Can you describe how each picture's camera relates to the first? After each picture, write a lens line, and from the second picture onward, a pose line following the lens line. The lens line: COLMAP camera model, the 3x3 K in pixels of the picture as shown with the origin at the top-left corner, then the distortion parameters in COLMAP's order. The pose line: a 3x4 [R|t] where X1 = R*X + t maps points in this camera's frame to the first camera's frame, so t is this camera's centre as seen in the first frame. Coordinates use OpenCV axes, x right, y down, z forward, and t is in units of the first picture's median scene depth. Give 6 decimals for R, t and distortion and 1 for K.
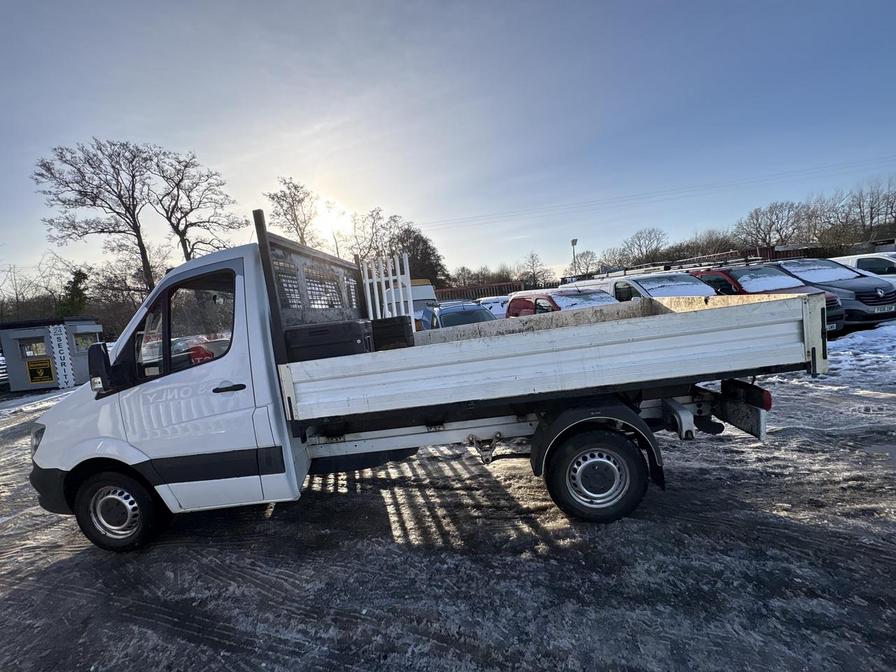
lens RADIAL K [[362.9, 0, 451.0], [0, 362.9, 335.8], [0, 0, 1]] dist [-0.000838, 0.000132]
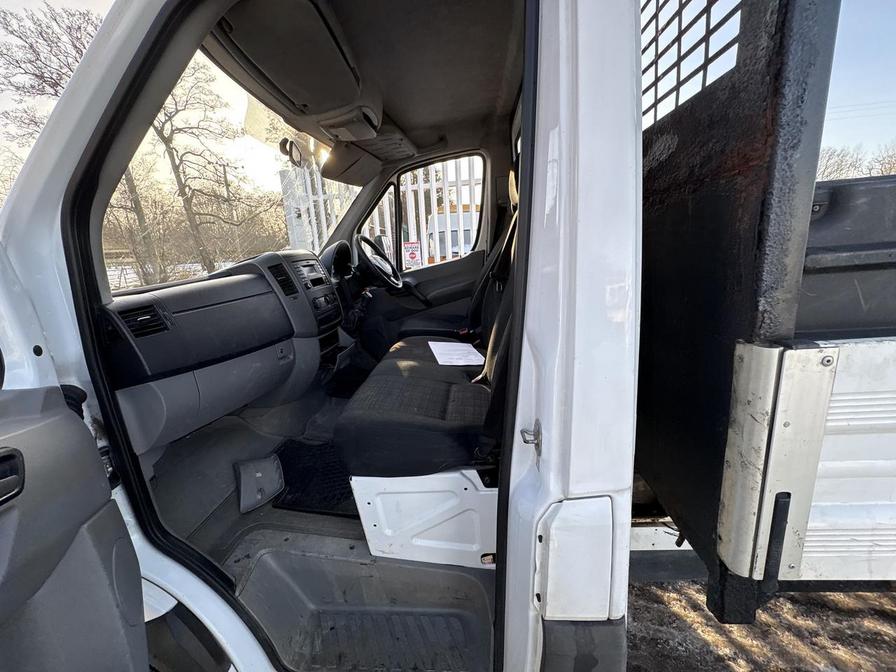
lens RADIAL K [[357.7, 0, 447.9], [0, 357.7, 337.2], [0, 0, 1]] dist [-0.000119, 0.001090]
pose [[0.998751, 0.047436, 0.015676, -0.081999], [-0.049332, 0.985958, 0.159540, 0.006327], [-0.007888, -0.160115, 0.987067, 0.099302]]
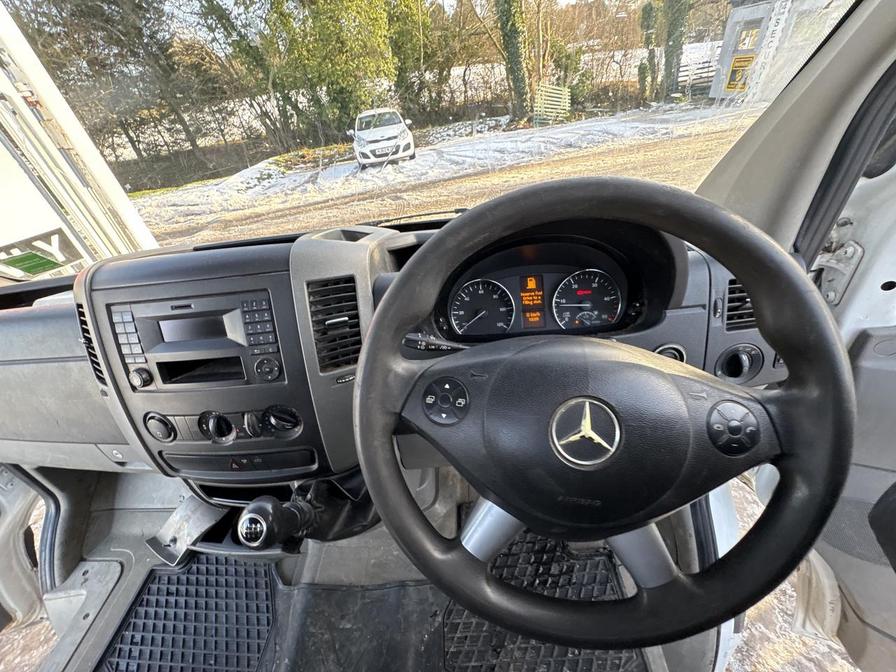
lens RADIAL K [[355.3, 0, 446.2], [0, 355.3, 338.7], [0, 0, 1]] dist [-0.001621, 0.000447]
pose [[0.032911, 0.662725, -0.748140, -0.091033], [0.037293, 0.747210, 0.663541, -0.008535], [0.998762, -0.049738, -0.000124, 0.189753]]
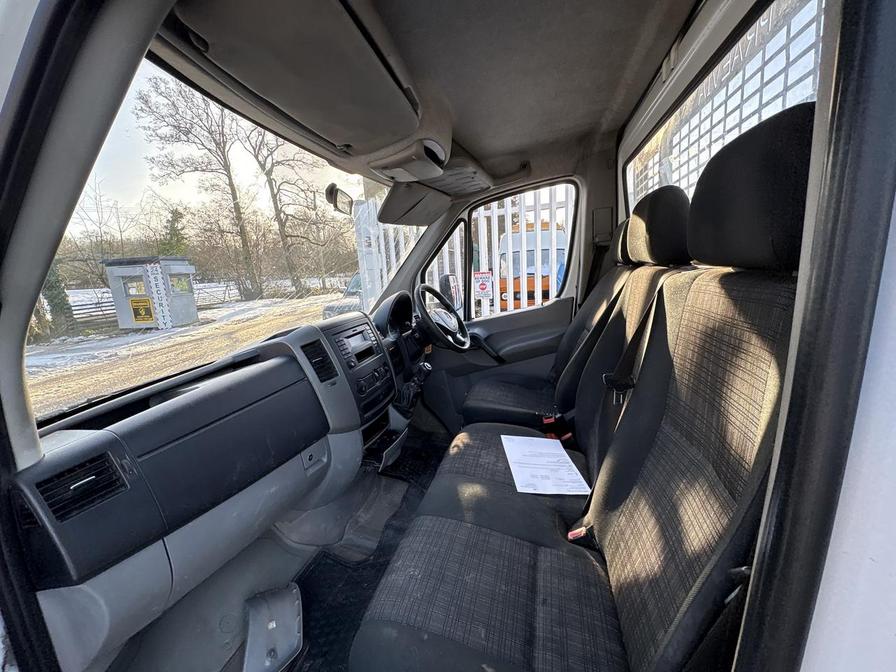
lens RADIAL K [[357.9, 0, 446.4], [0, 357.9, 337.6], [0, 0, 1]] dist [-0.001136, 0.000123]
pose [[0.981134, 0.078234, -0.176793, -0.084741], [-0.054787, 0.989490, 0.133821, -0.003587], [0.185404, -0.121611, 0.975108, 0.119599]]
